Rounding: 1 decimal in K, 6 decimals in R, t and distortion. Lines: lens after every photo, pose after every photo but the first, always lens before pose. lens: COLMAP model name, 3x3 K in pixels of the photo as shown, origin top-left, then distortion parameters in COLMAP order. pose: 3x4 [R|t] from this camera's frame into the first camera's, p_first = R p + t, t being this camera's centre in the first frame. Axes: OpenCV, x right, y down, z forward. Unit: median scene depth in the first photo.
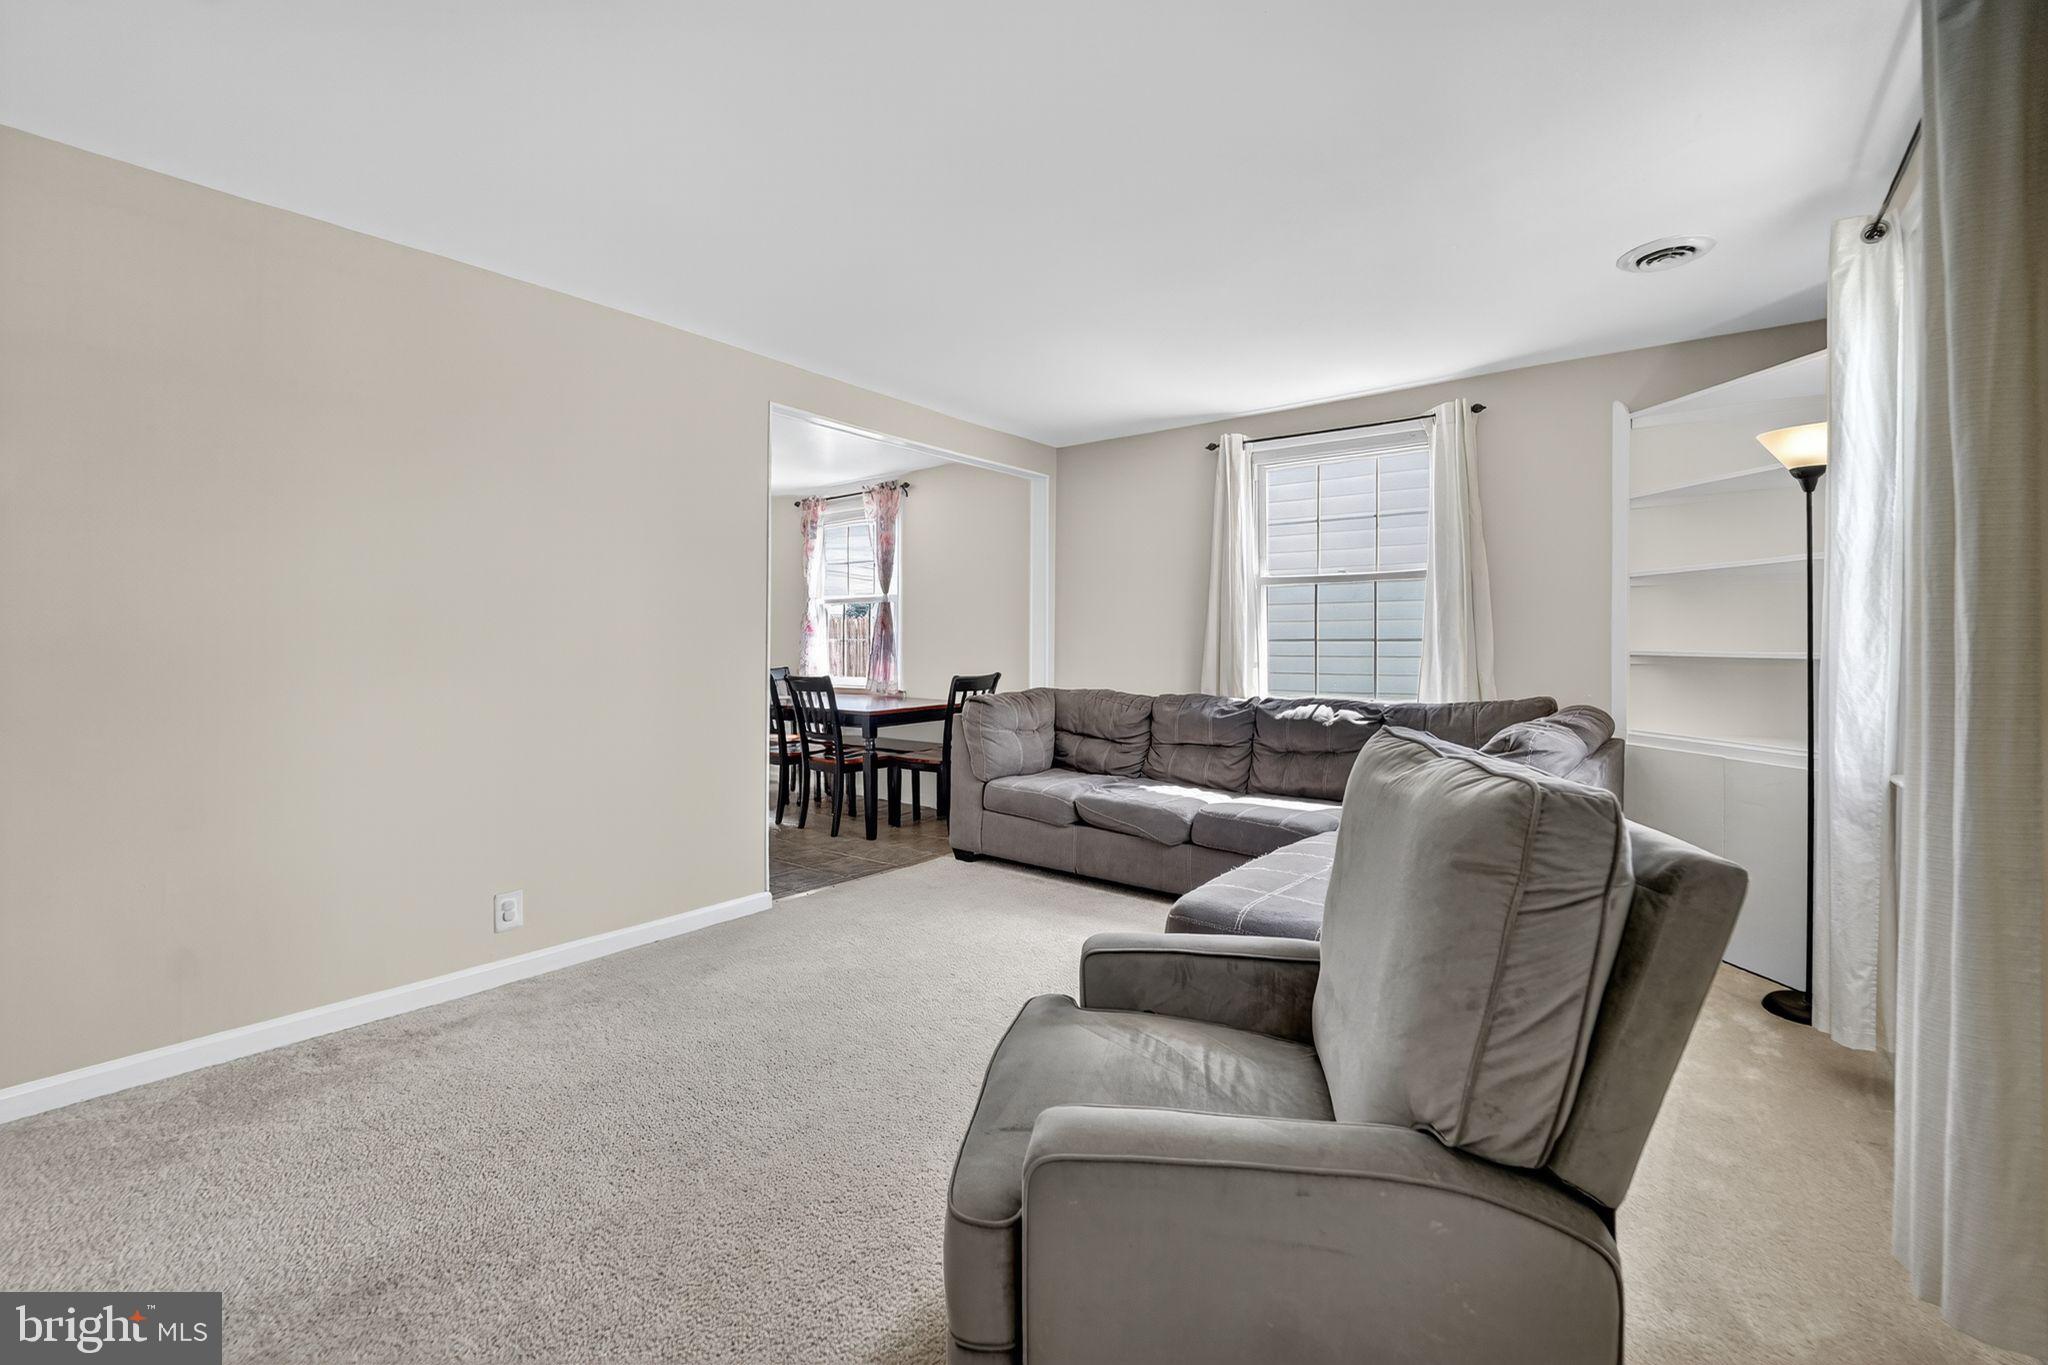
lens RADIAL K [[853.4, 0, 1051.7], [0, 853.4, 638.6], [0, 0, 1]] dist [-0.000461, -0.000027]
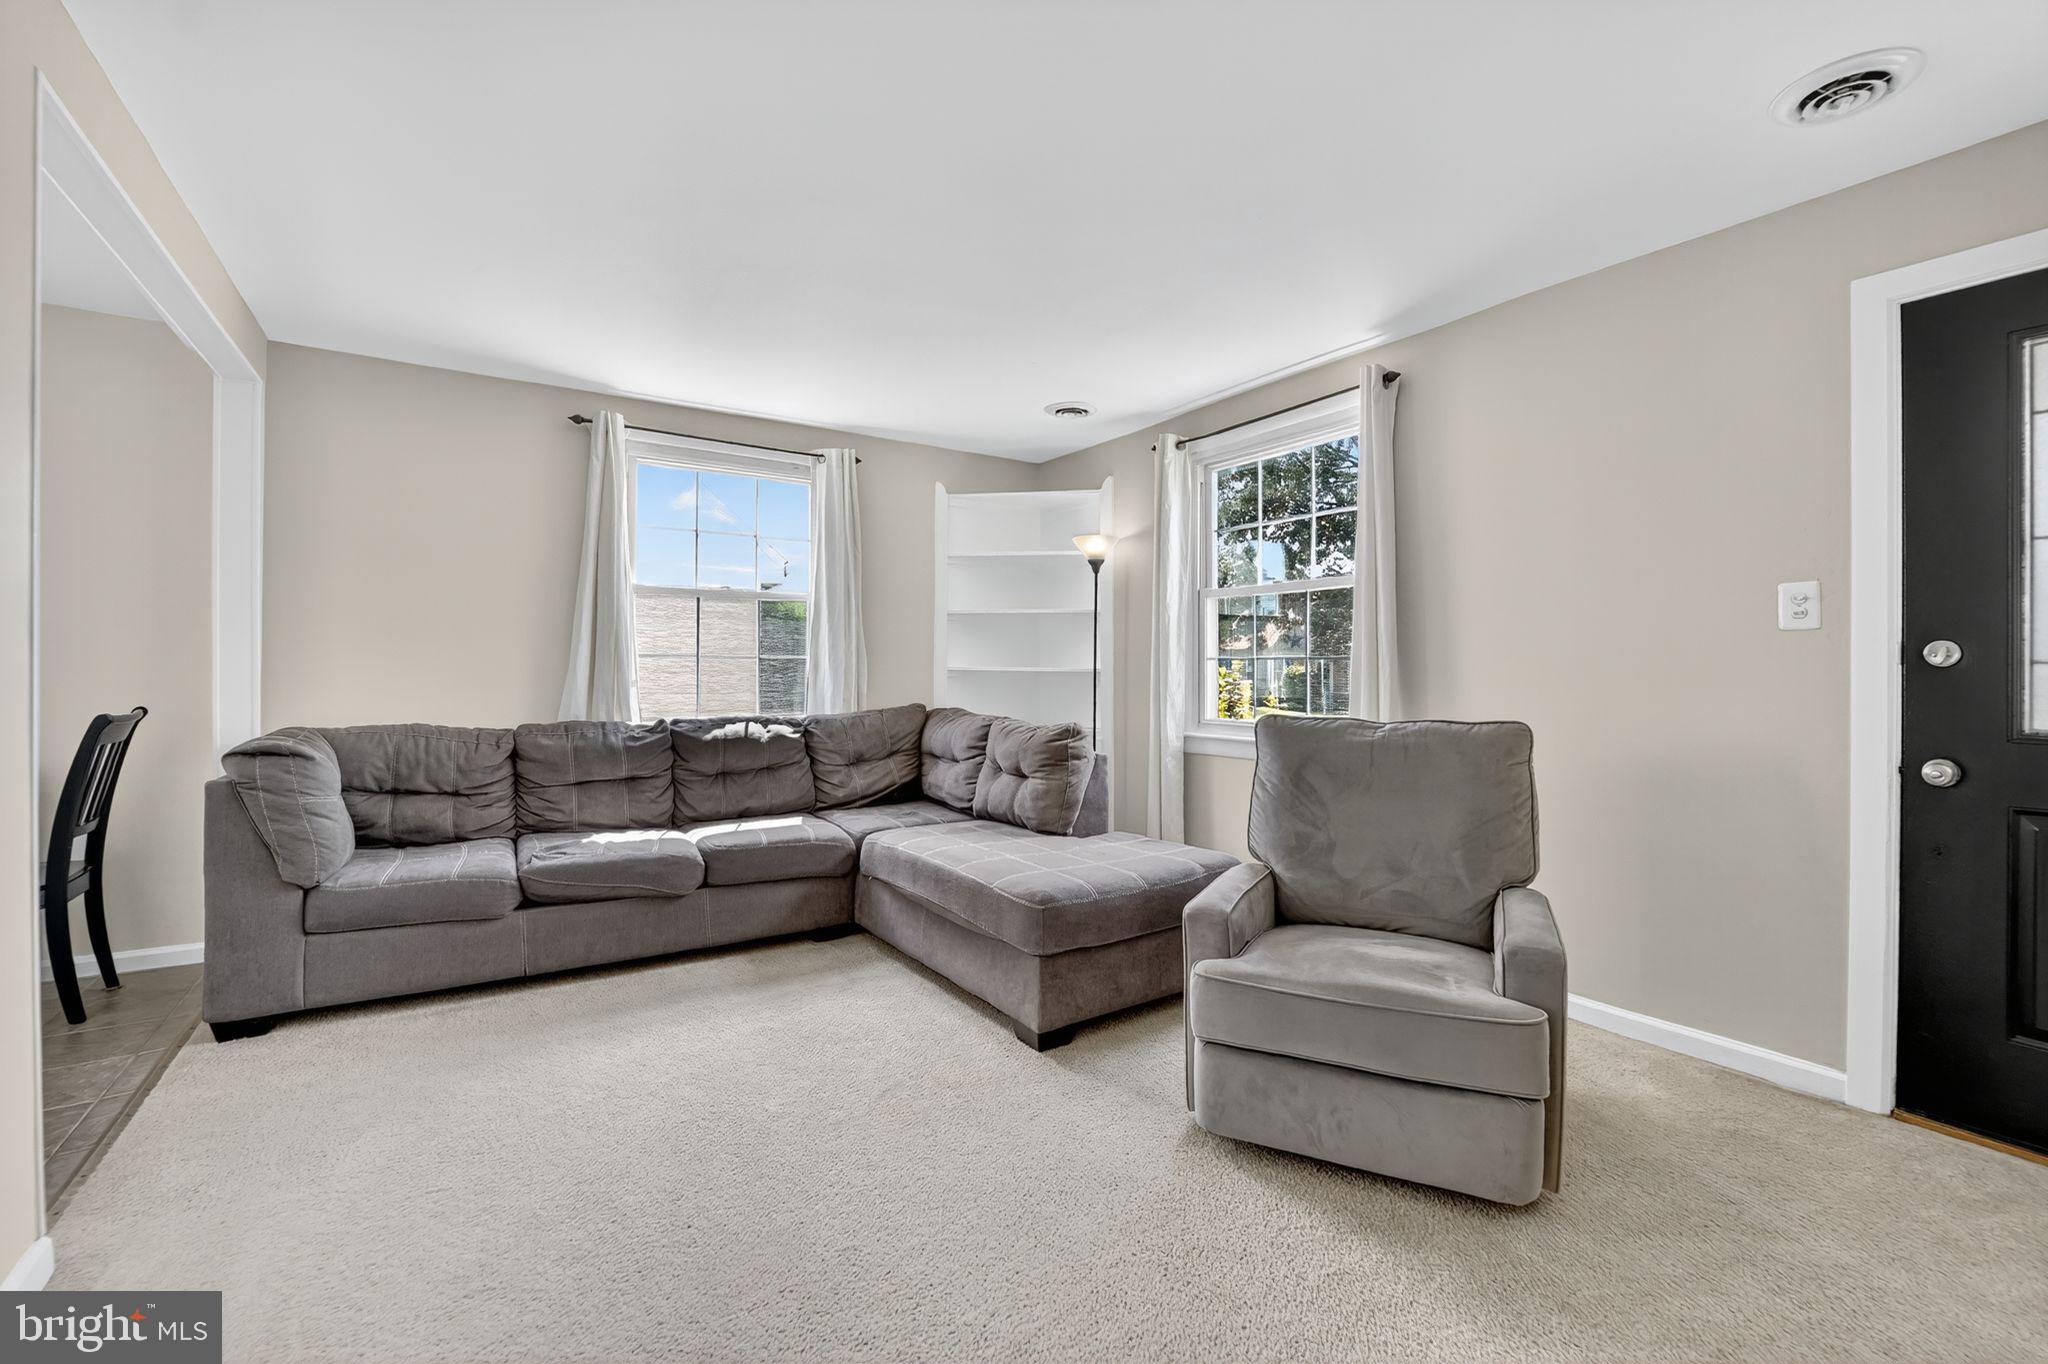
lens RADIAL K [[843.2, 0, 1036.0], [0, 843.2, 673.8], [0, 0, 1]] dist [-0.020004, -0.002475]
pose [[0.335462, -0.009483, 0.942006, -0.467489], [-0.013724, 0.999794, 0.014952, 0.002680], [-0.941954, -0.017944, 0.335262, 0.342831]]
